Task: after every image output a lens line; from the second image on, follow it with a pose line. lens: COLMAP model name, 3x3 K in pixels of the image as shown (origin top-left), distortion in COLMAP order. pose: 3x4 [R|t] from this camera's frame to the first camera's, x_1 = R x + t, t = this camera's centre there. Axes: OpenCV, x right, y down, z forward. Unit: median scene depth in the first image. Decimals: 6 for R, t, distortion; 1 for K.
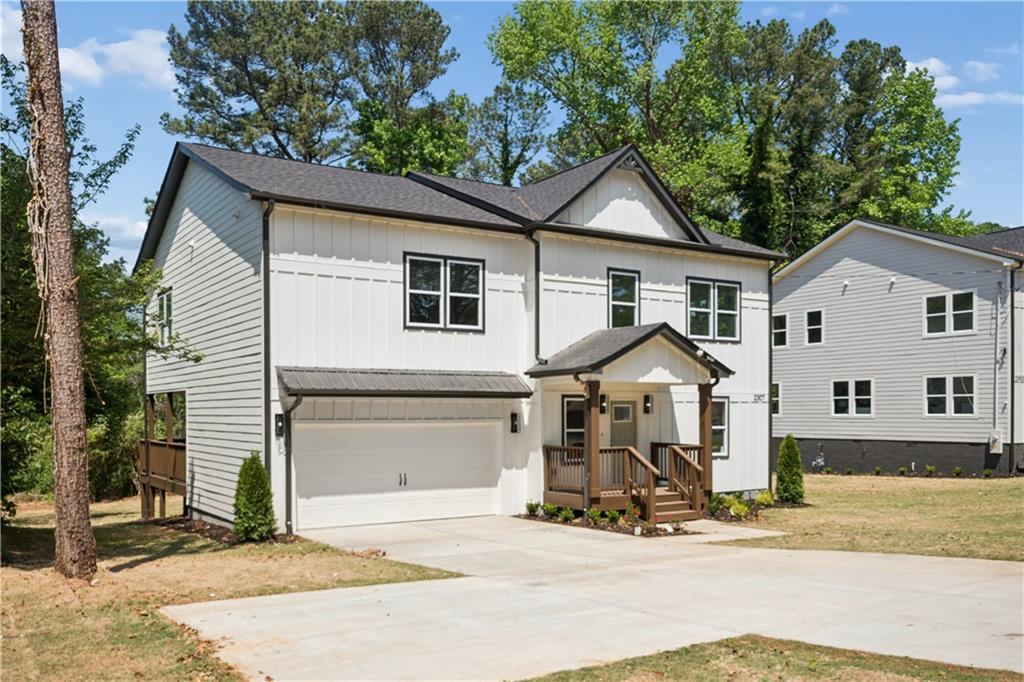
lens RADIAL K [[878.7, 0, 510.2], [0, 878.7, 410.3], [0, 0, 1]] dist [0.021879, -0.003289]
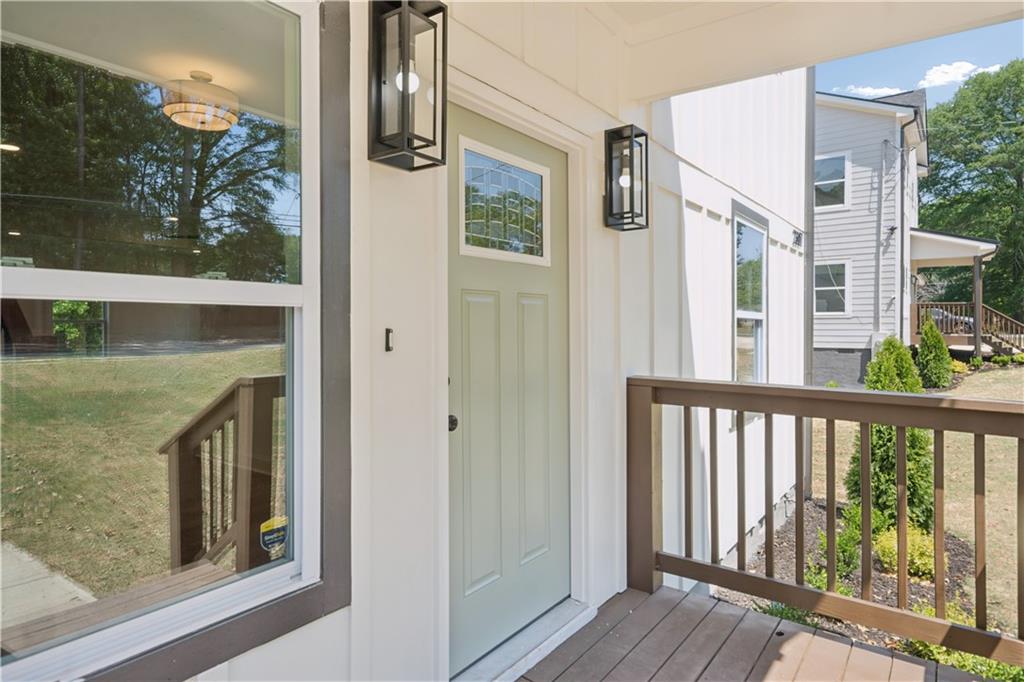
lens RADIAL K [[601.5, 0, 510.5], [0, 601.5, 324.2], [0, 0, 1]] dist [0.000571, 0.000067]
pose [[0.935164, 0.003411, 0.354199, 0.092684], [-0.002134, 0.999990, -0.003995, 0.028007], [-0.354209, 0.002980, 0.935161, 0.958939]]
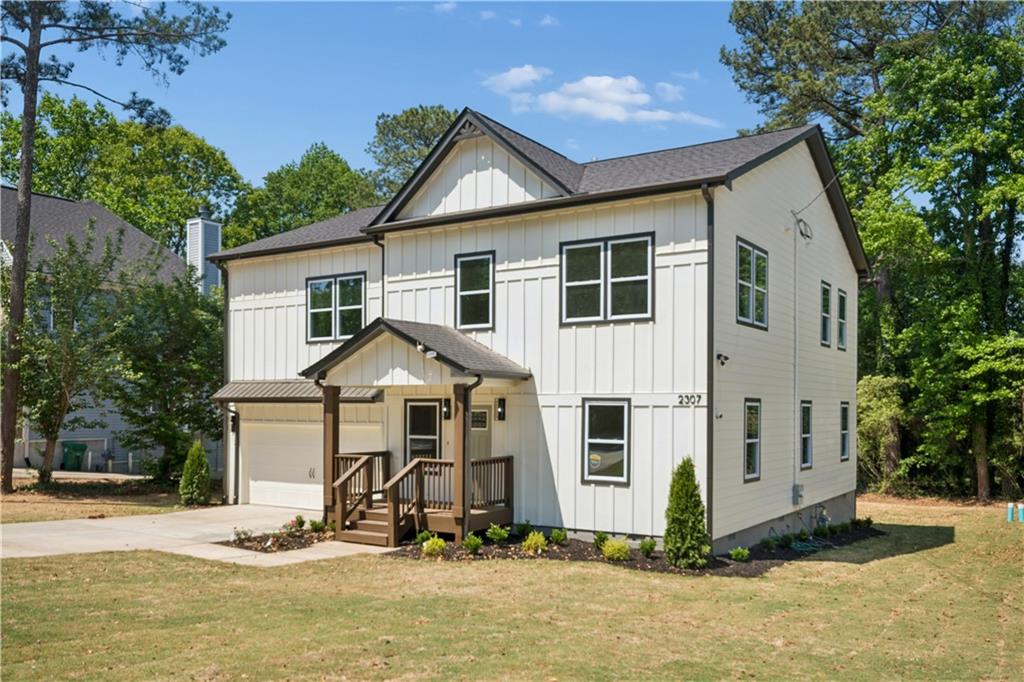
lens RADIAL K [[867.4, 0, 507.6], [0, 867.4, 390.3], [0, 0, 1]] dist [0.024217, -0.006861]
pose [[0.403874, -0.014428, -0.914701, 0.983745], [-0.003710, 0.999842, -0.017409, -0.011246], [0.914807, 0.010425, 0.403757, 0.733731]]
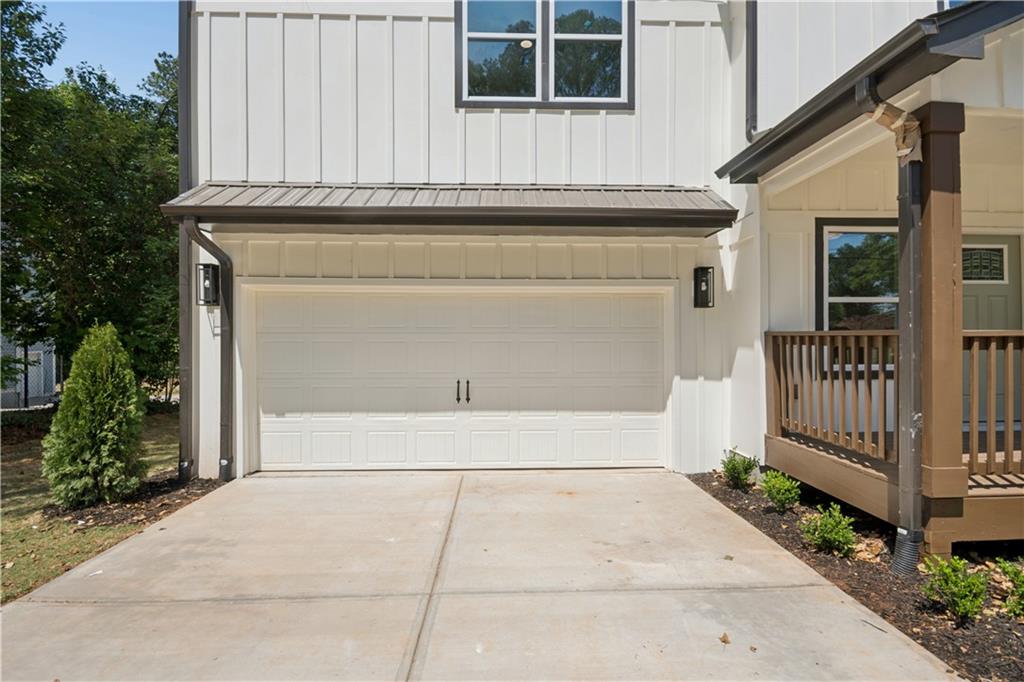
lens RADIAL K [[460.8, 0, 513.1], [0, 460.8, 332.5], [0, 0, 1]] dist [-0.001417, -0.000346]
pose [[0.857757, 0.000124, -0.514055, 0.047478], [-0.001423, 0.999997, -0.002134, 0.041019], [0.514053, 0.002562, 0.857755, 0.734815]]
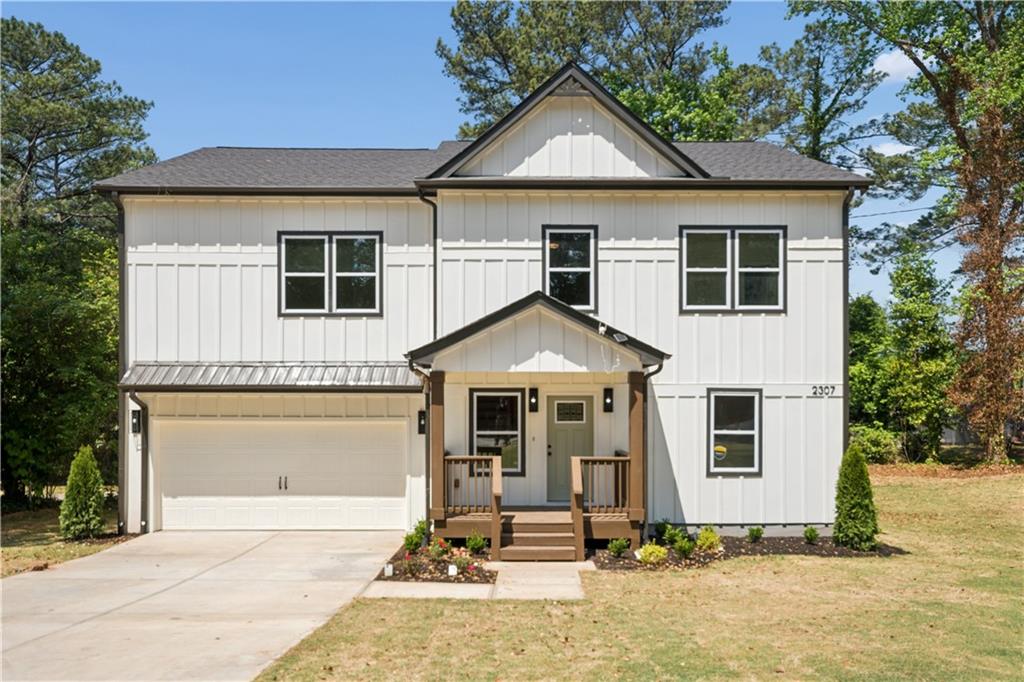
lens RADIAL K [[867.4, 0, 507.6], [0, 867.4, 390.3], [0, 0, 1]] dist [0.024217, -0.006861]
pose [[0.844592, -0.002534, -0.535404, 0.524728], [-0.003072, 0.999949, -0.009579, -0.008408], [0.535402, 0.009735, 0.844541, 0.350122]]
